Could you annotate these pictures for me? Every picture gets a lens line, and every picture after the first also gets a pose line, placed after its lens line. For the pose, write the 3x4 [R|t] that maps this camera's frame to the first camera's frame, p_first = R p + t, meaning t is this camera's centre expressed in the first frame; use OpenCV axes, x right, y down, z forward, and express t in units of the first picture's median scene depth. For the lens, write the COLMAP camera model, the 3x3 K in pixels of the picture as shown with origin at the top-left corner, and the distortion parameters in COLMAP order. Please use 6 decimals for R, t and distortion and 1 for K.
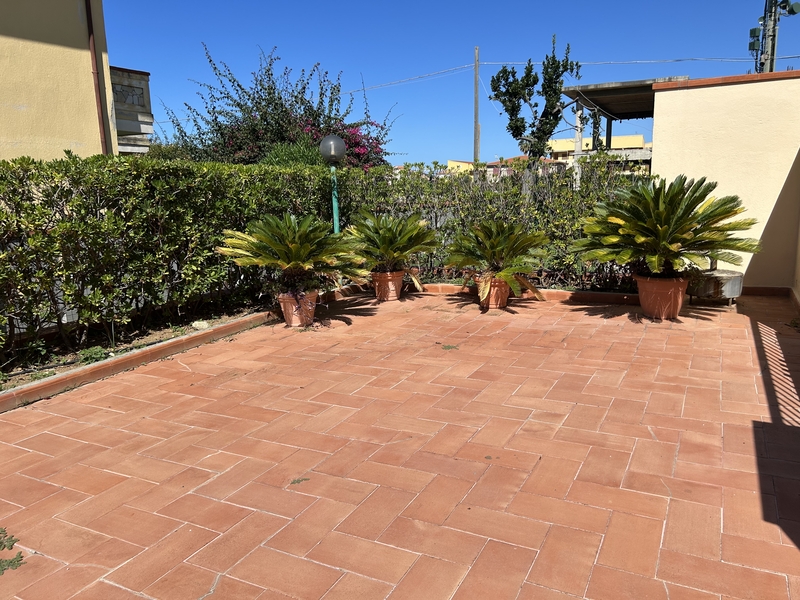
lens RADIAL K [[611.3, 0, 402.2], [0, 611.3, 293.9], [0, 0, 1]] dist [0.042305, -0.032345]
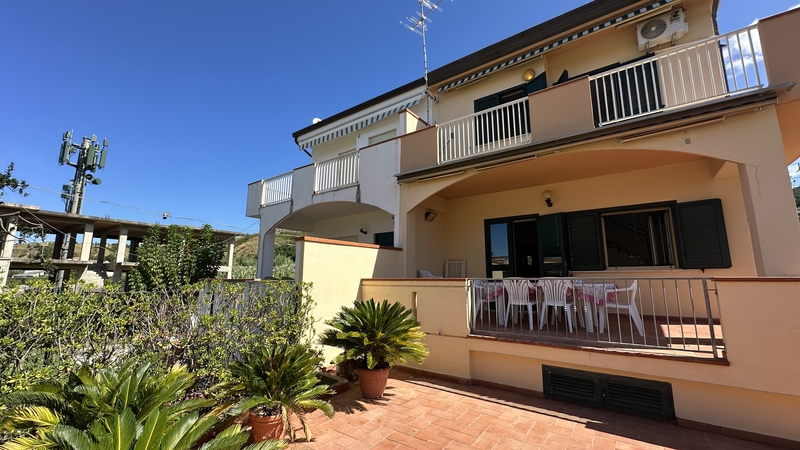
lens RADIAL K [[323.5, 0, 405.4], [0, 323.5, 224.5], [0, 0, 1]] dist [-0.003510, -0.000060]
pose [[0.155751, 0.186145, 0.970099, -0.497779], [0.167449, 0.962895, -0.211647, -0.229923], [-0.973500, 0.195406, 0.118802, 0.970349]]
